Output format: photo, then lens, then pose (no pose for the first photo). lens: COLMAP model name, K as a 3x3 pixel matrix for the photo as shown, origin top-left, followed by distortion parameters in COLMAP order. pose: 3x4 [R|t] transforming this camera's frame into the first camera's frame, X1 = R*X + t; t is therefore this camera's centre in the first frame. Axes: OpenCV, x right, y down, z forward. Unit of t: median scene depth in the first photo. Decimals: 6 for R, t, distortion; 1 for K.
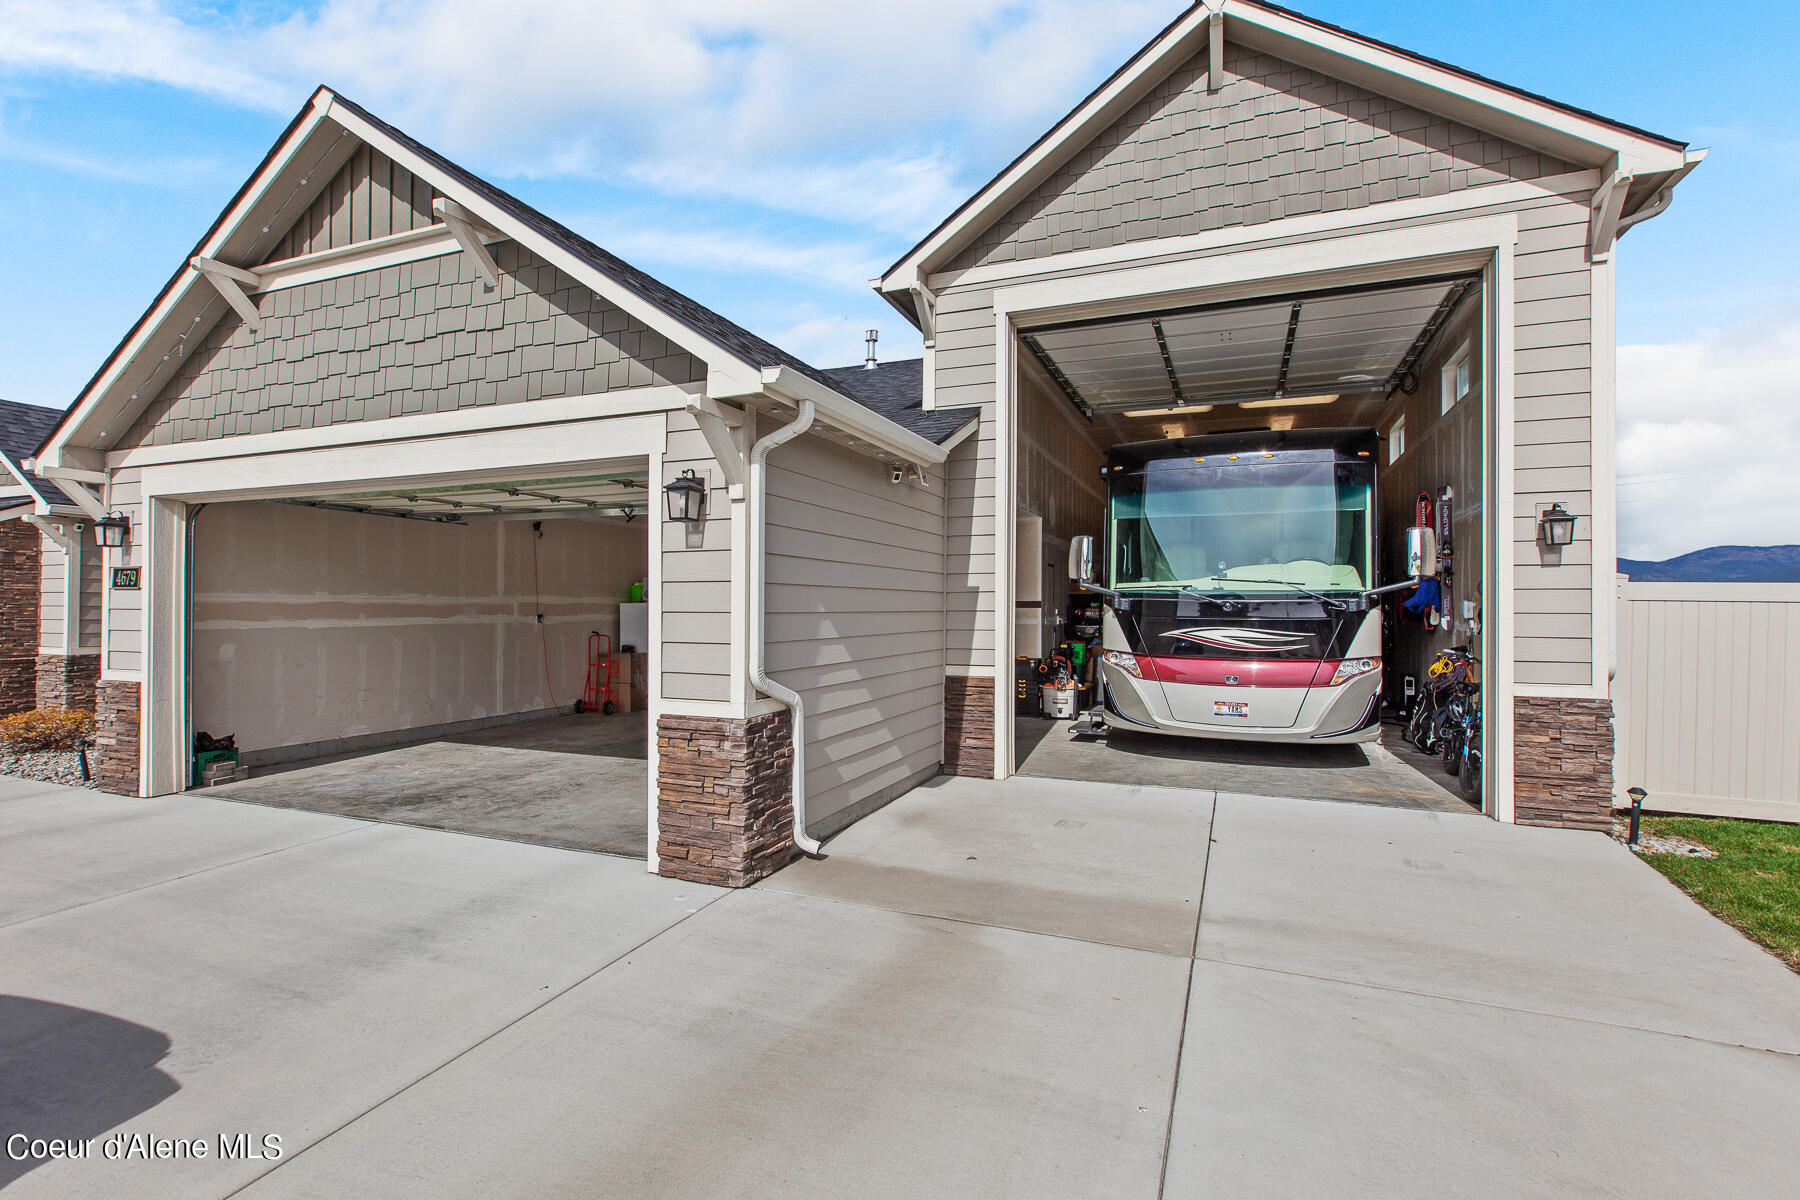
lens RADIAL K [[837.1, 0, 805.4], [0, 837.1, 604.8], [0, 0, 1]] dist [-0.000754, 0.000204]
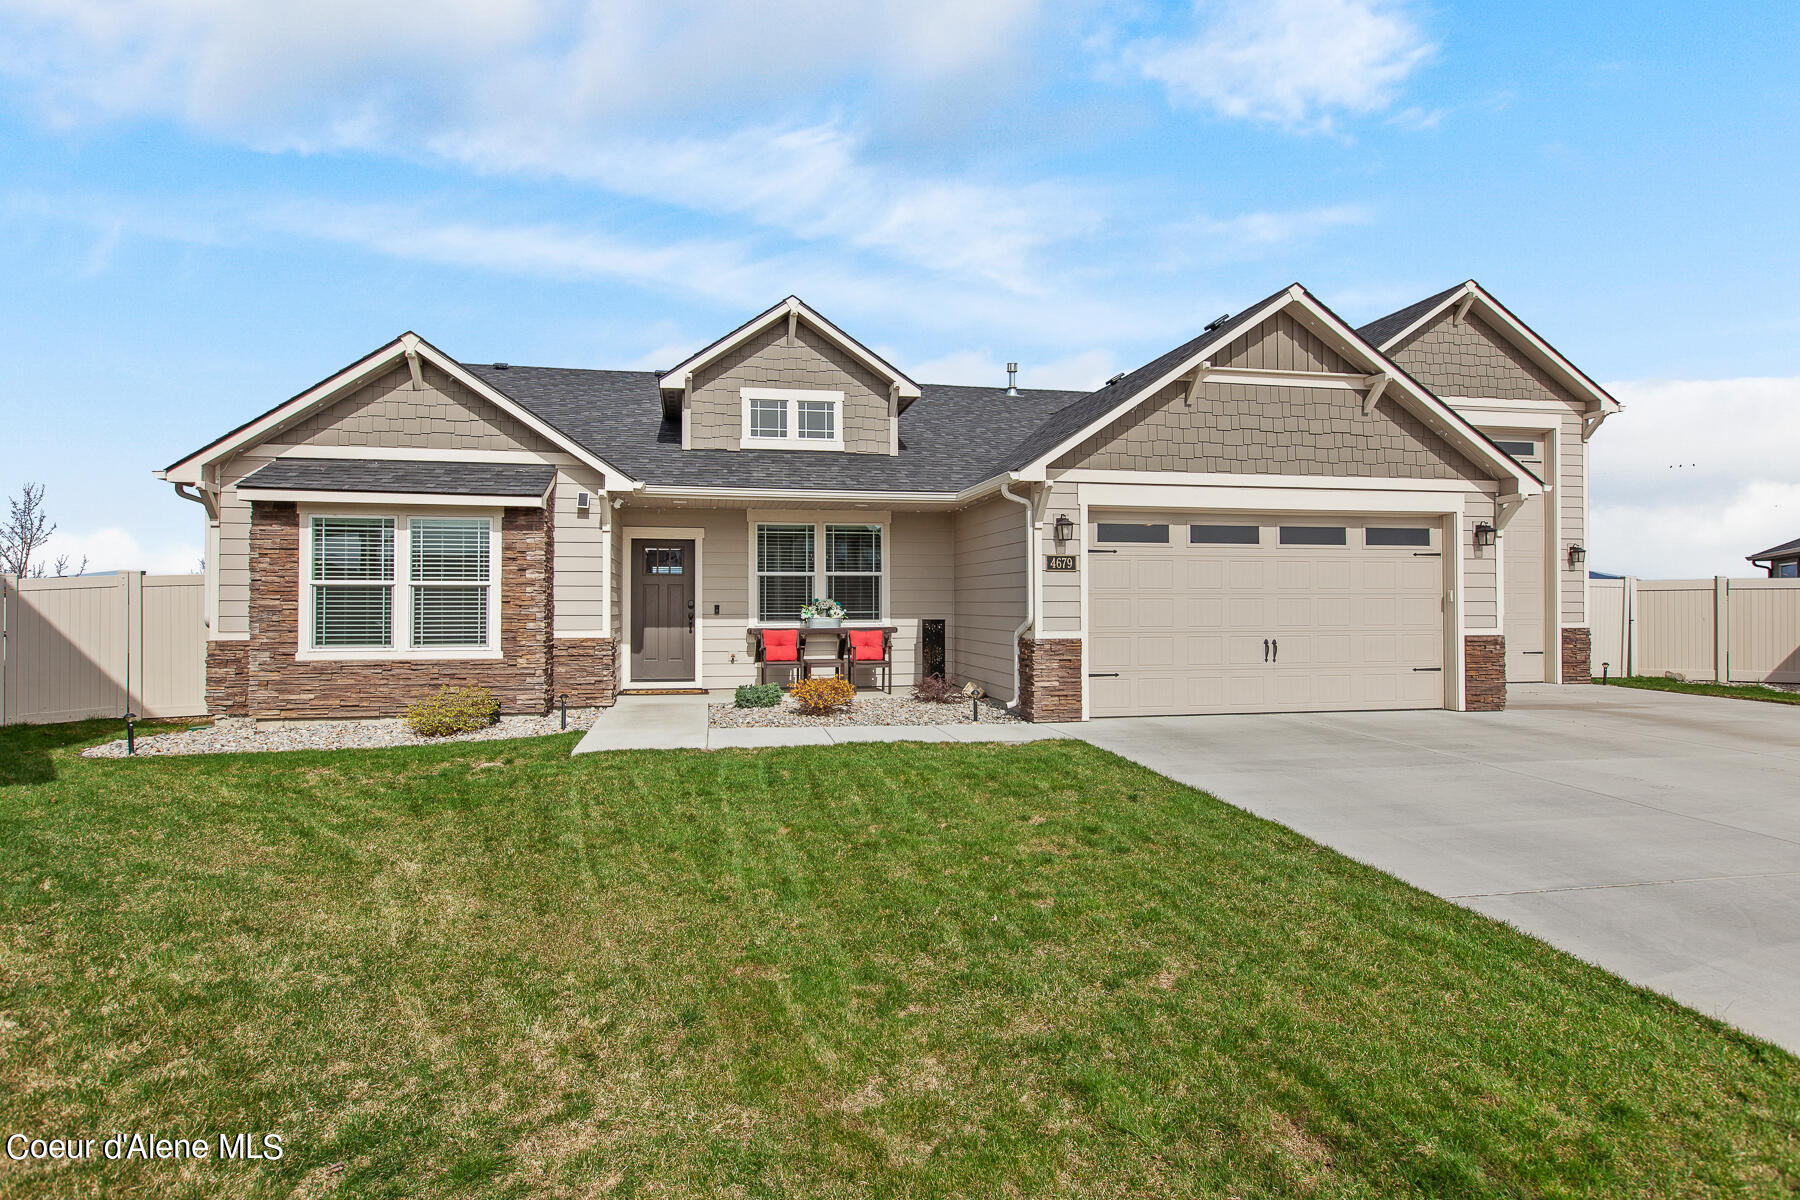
lens RADIAL K [[987.4, 0, 900.0], [0, 987.4, 600.0], [0, 0, 1]] dist [-0.000809, 0.000543]
pose [[0.825219, -0.001172, 0.564812, -2.163902], [0.001313, 0.999999, 0.000157, 0.030548], [-0.564812, 0.000612, 0.825220, -0.198796]]
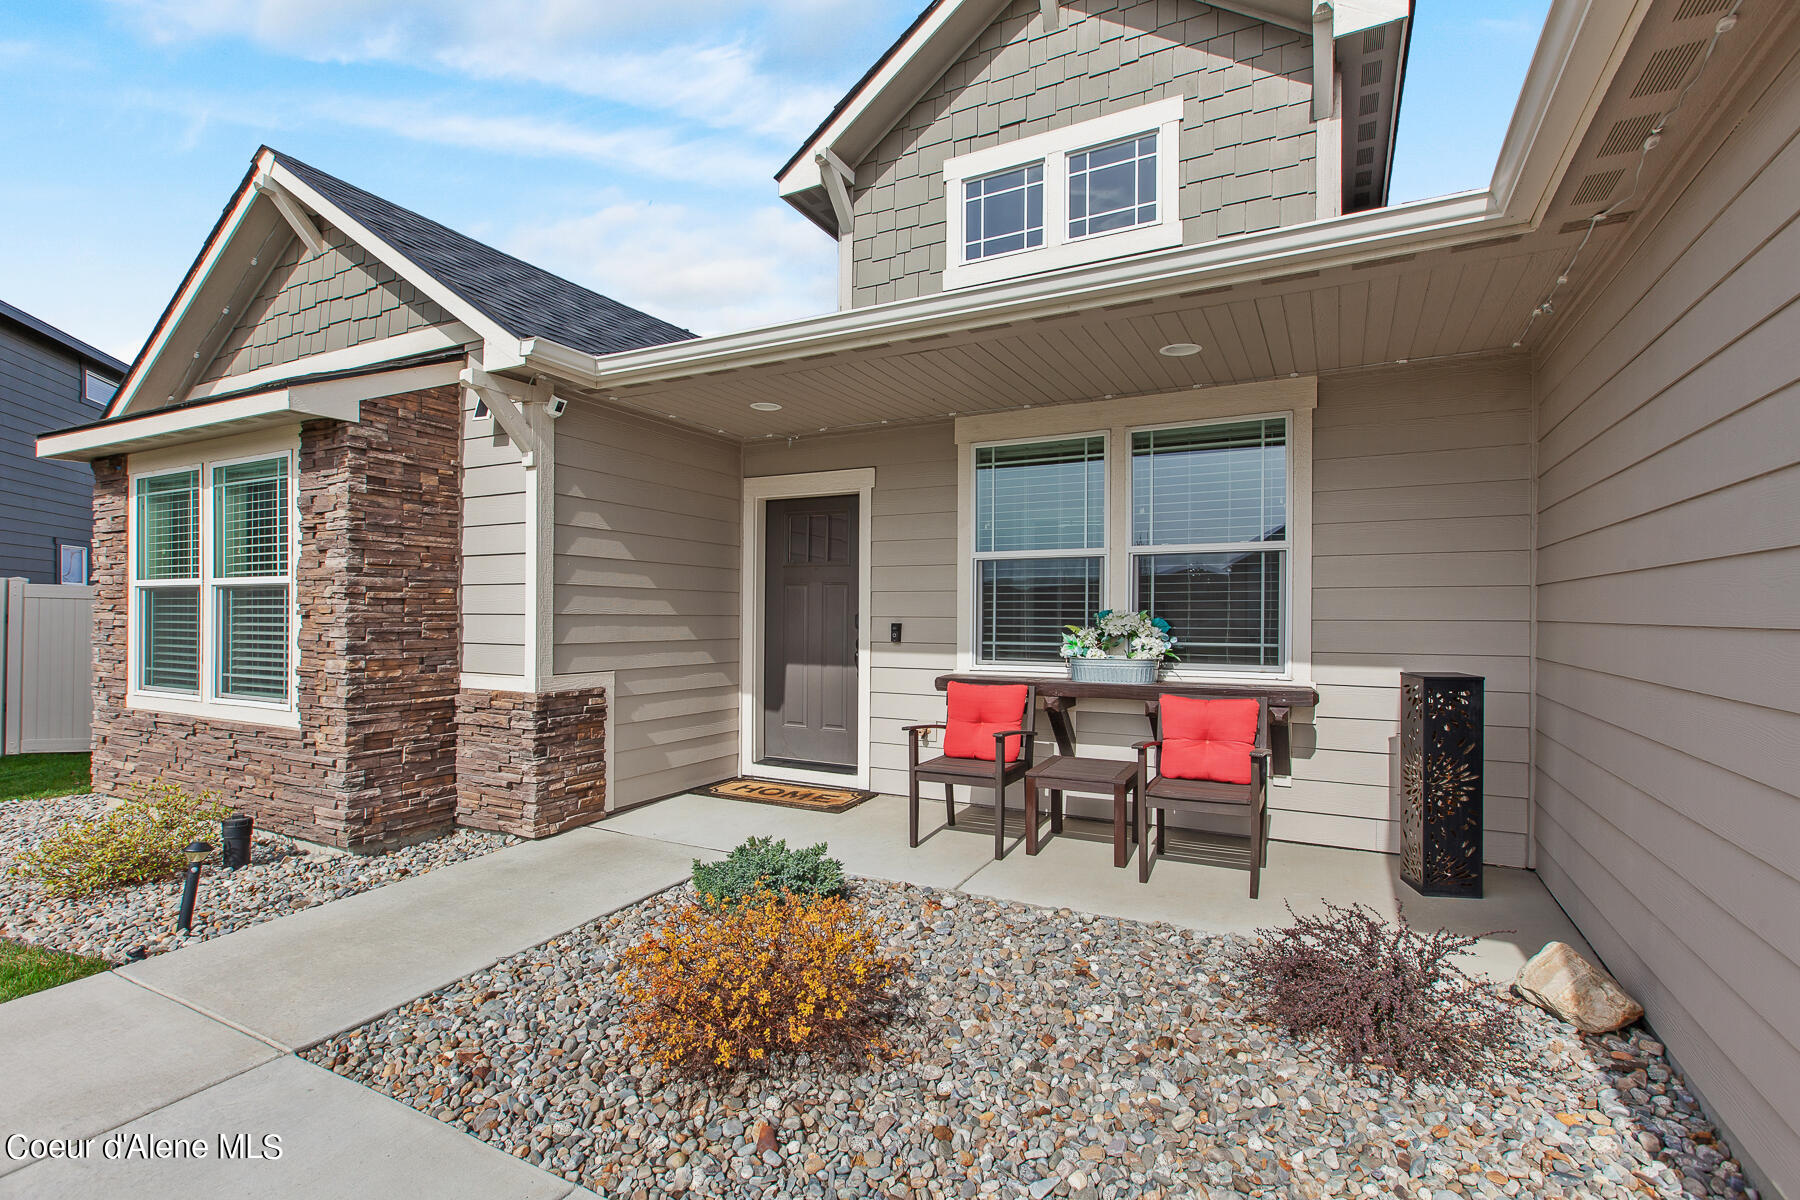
lens RADIAL K [[865.9, 0, 820.6], [0, 865.9, 622.6], [0, 0, 1]] dist [0.002765, 0.000078]
pose [[0.993906, 0.001972, -0.110210, -1.181576], [-0.000640, 0.999926, 0.012116, 0.029044], [0.110225, -0.011972, 0.993835, 0.967746]]
